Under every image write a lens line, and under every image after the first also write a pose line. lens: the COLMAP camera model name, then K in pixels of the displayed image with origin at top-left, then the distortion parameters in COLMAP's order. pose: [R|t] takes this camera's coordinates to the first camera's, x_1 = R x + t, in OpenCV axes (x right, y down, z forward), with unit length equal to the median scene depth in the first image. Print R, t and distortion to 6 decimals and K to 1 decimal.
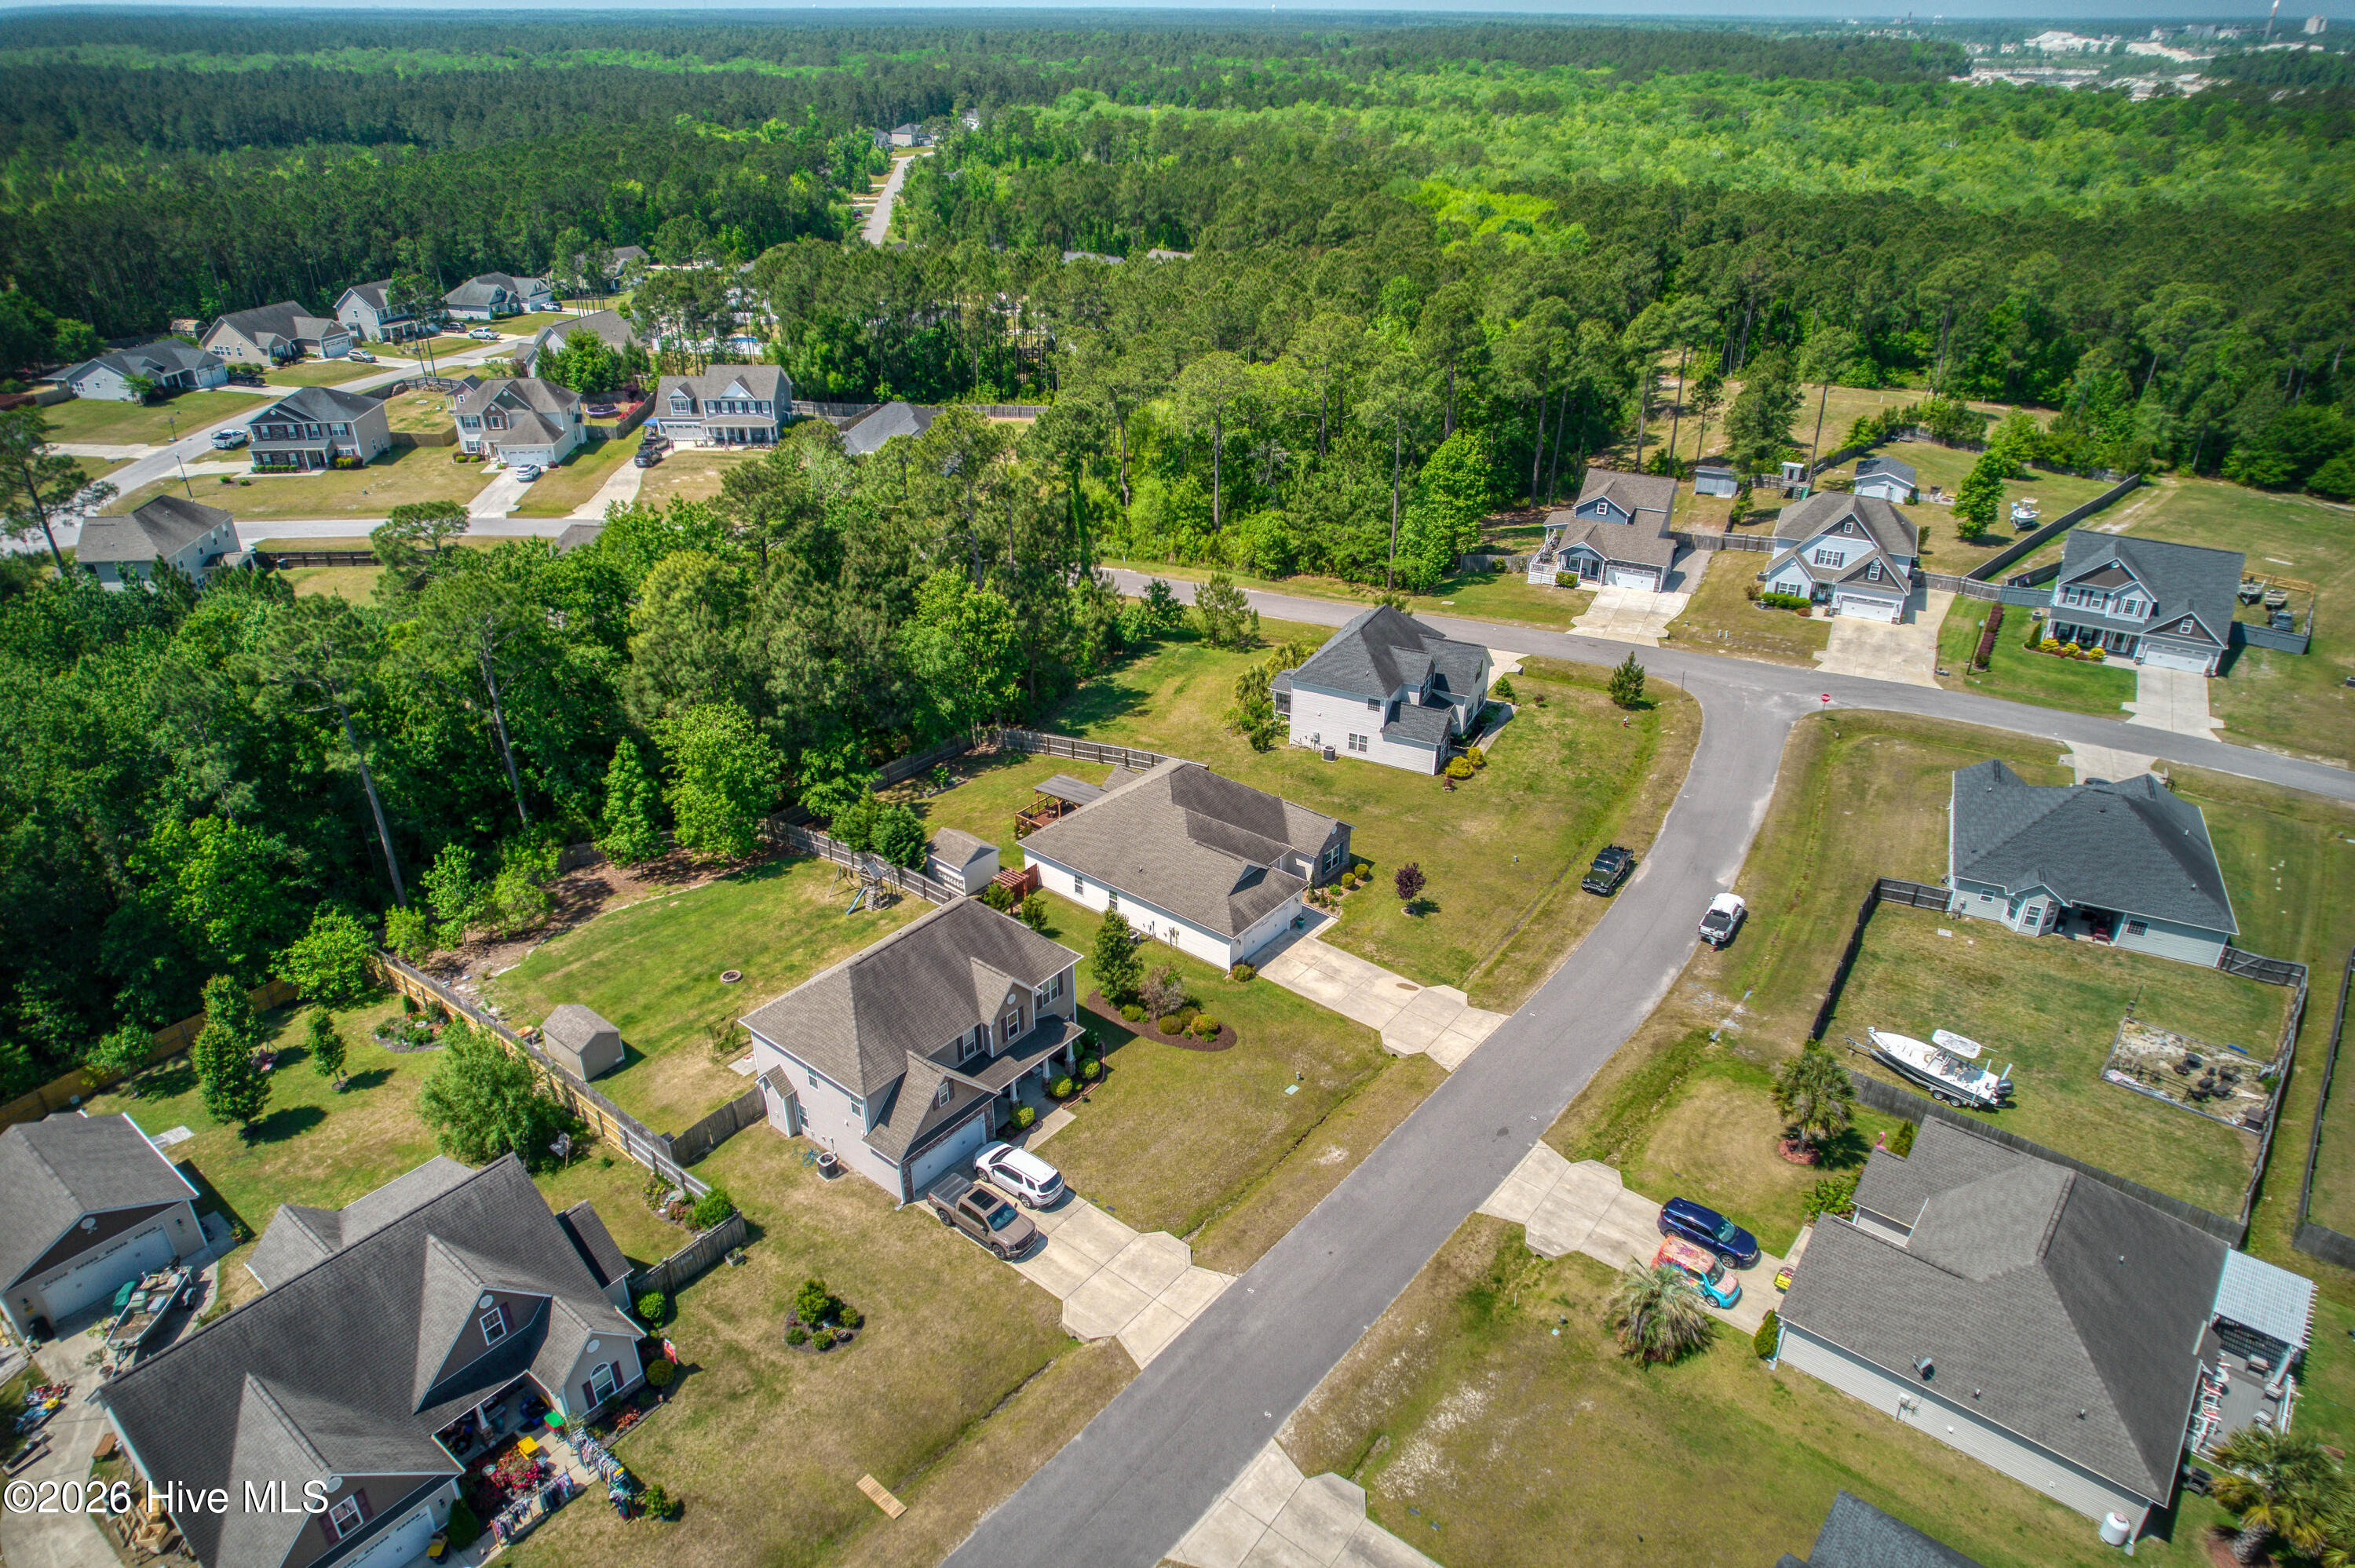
lens RADIAL K [[1509.7, 0, 1182.1], [0, 1509.7, 788.2], [0, 0, 1]] dist [-0.082490, 0.073618]
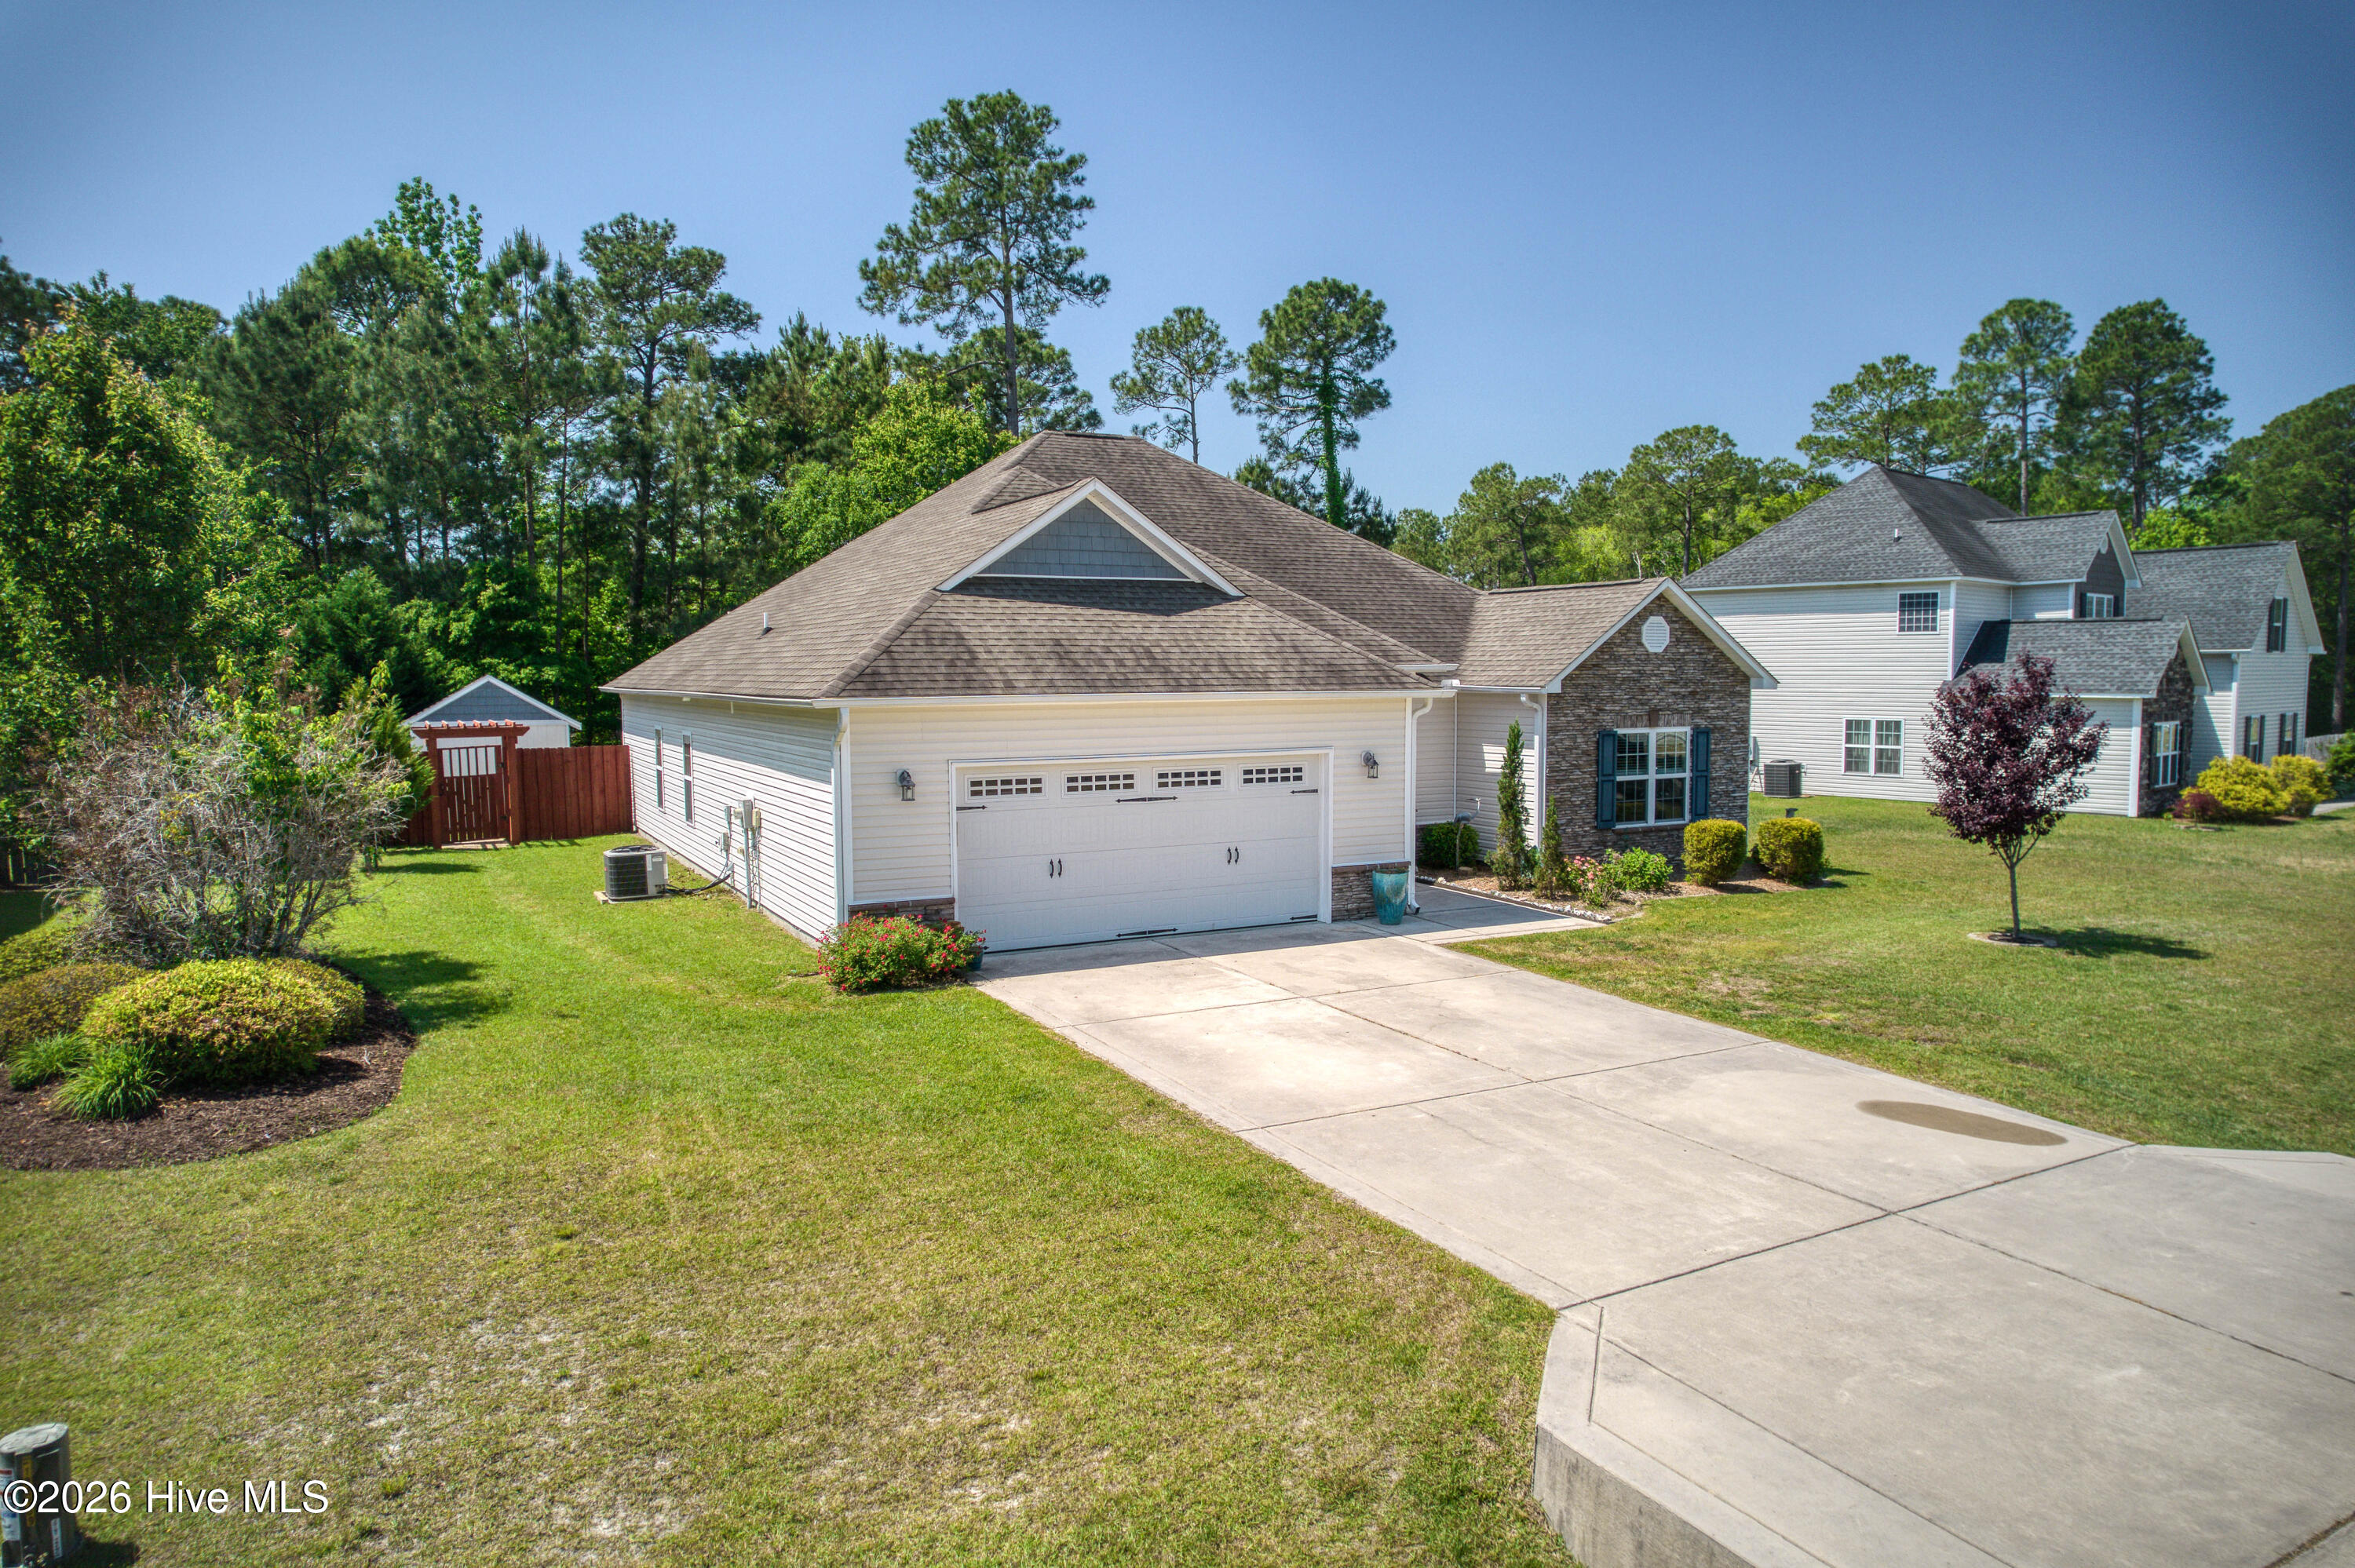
lens RADIAL K [[1509.7, 0, 1182.1], [0, 1509.7, 788.2], [0, 0, 1]] dist [-0.082490, 0.073618]
pose [[0.916862, 0.022878, -0.398548, 0.108734], [-0.179355, 0.915529, -0.360054, 0.125523], [0.356645, 0.401601, 0.843517, 0.675783]]
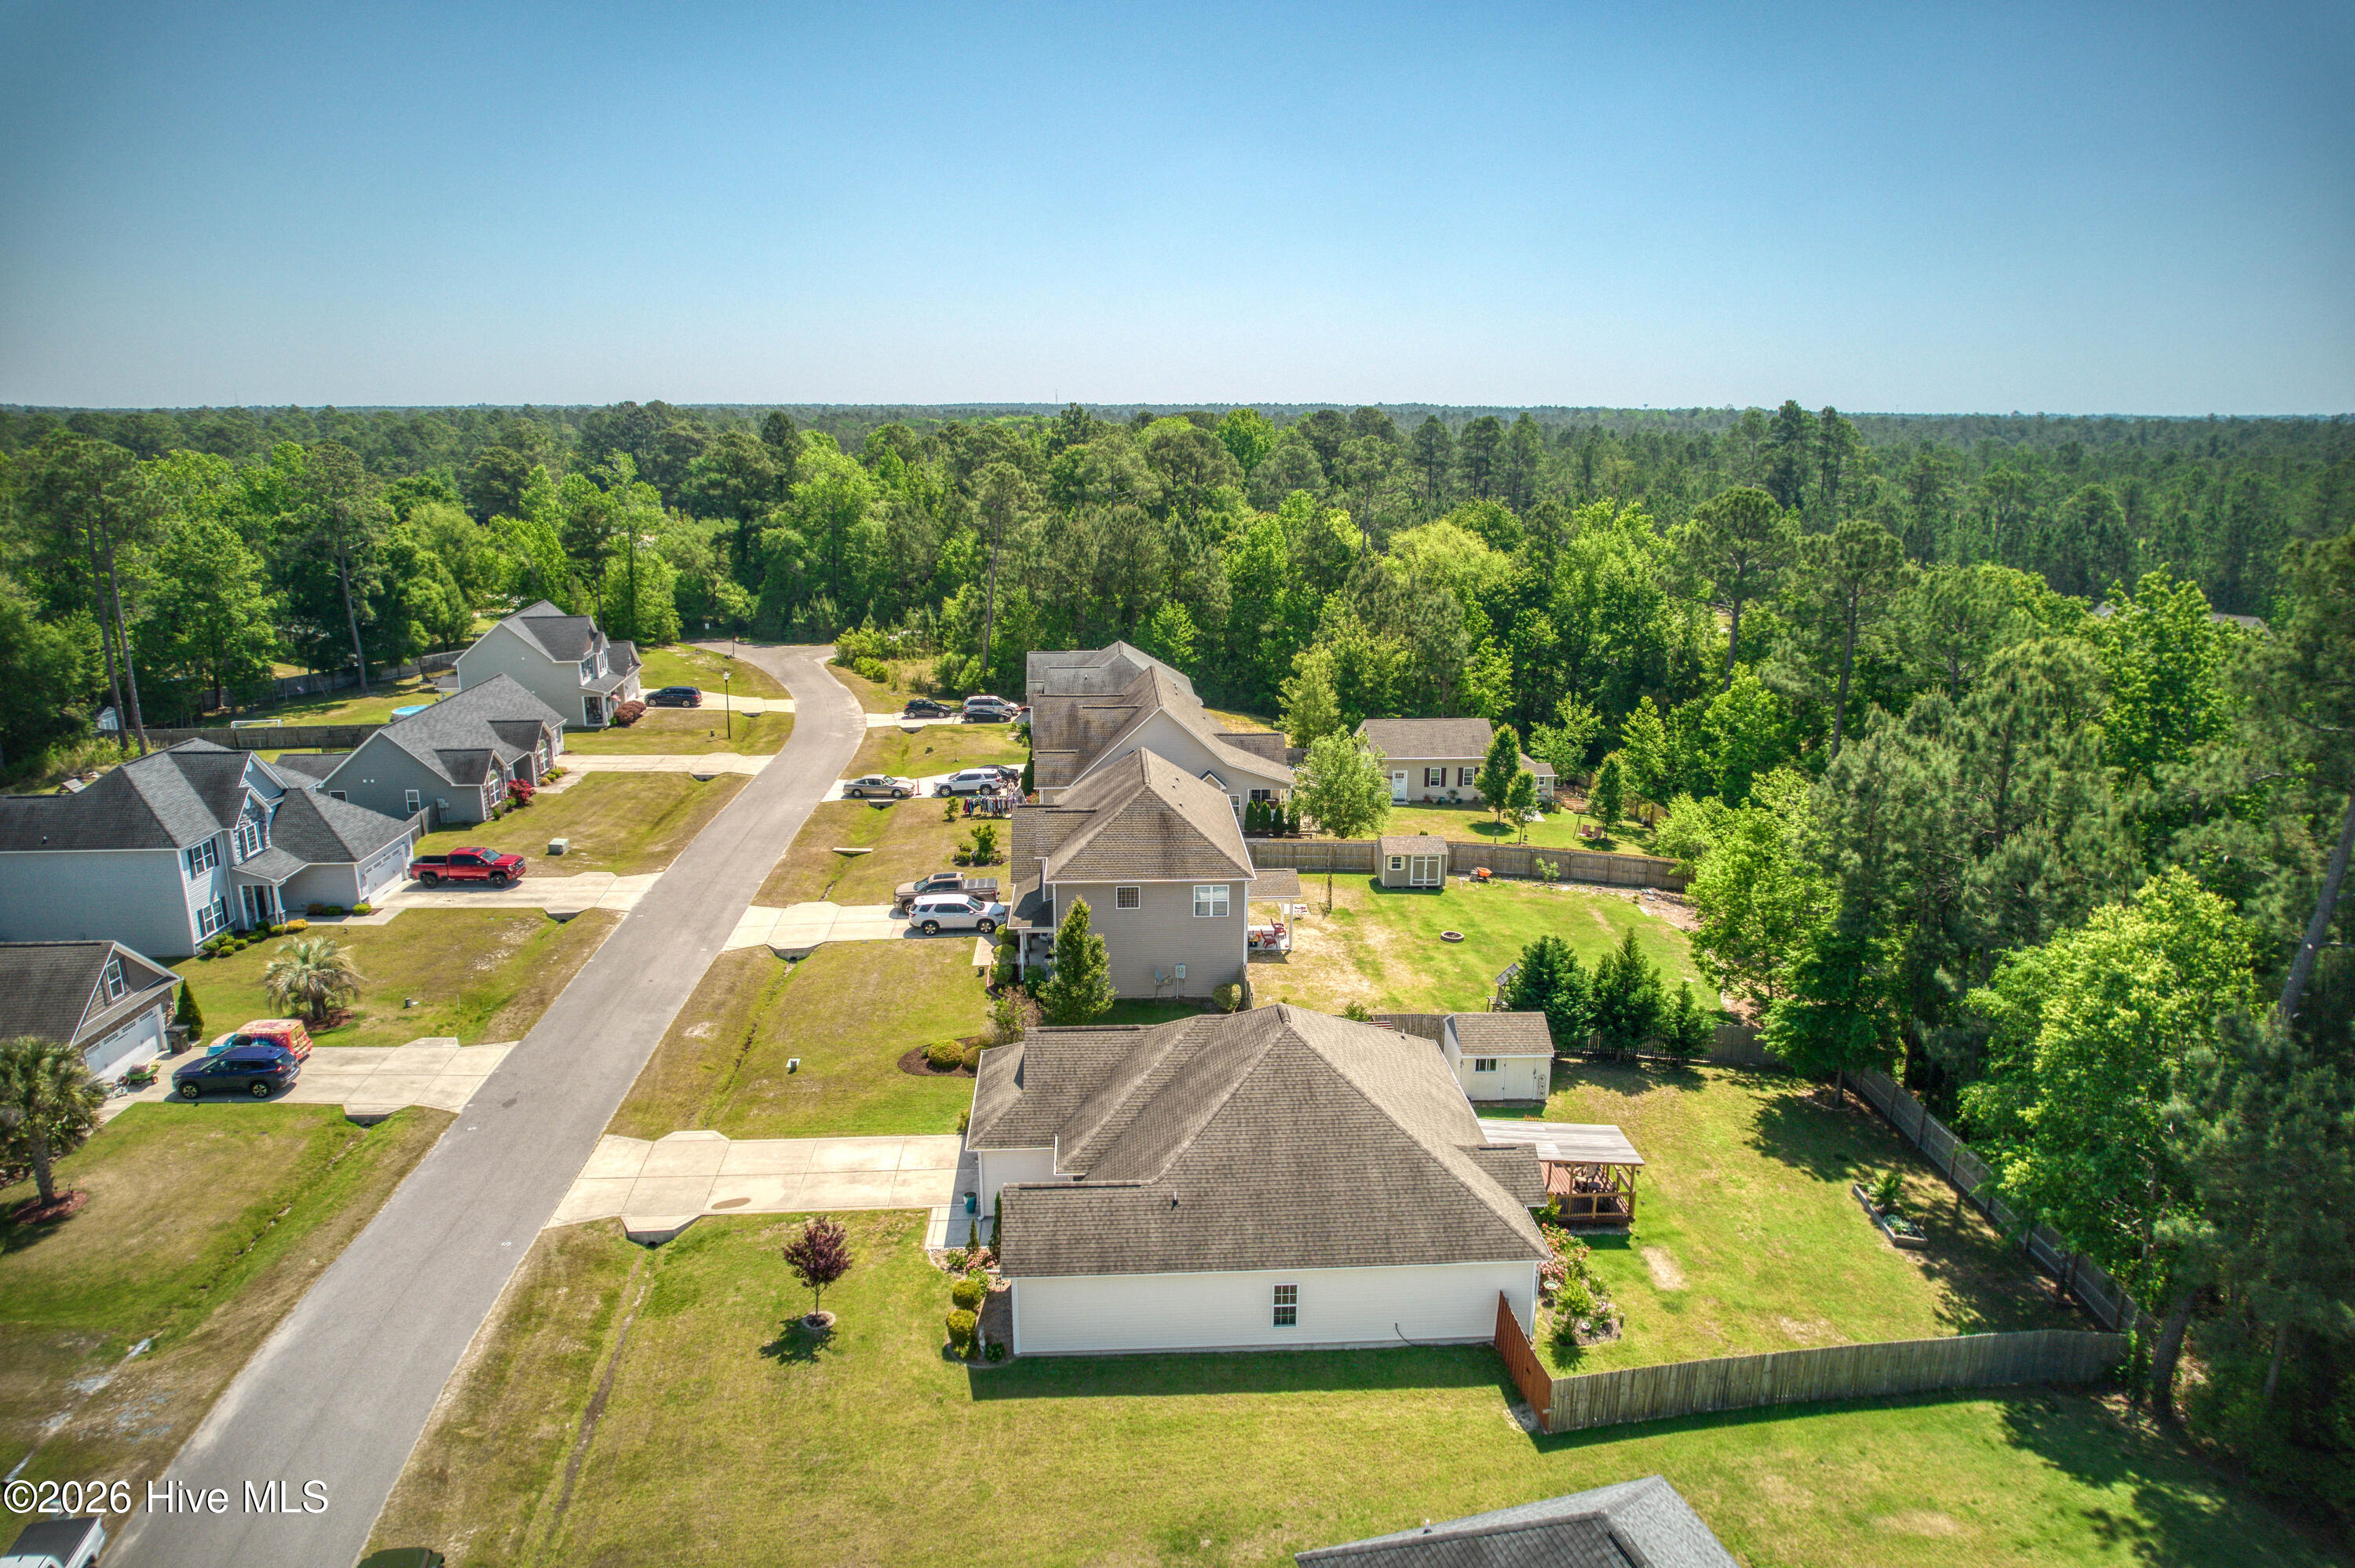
lens RADIAL K [[1509.7, 0, 1182.1], [0, 1509.7, 788.2], [0, 0, 1]] dist [-0.082490, 0.073618]
pose [[-0.739049, 0.156845, -0.655139, 0.293344], [-0.325118, 0.768716, 0.550795, -0.288626], [0.590005, 0.620061, -0.517125, 1.016303]]
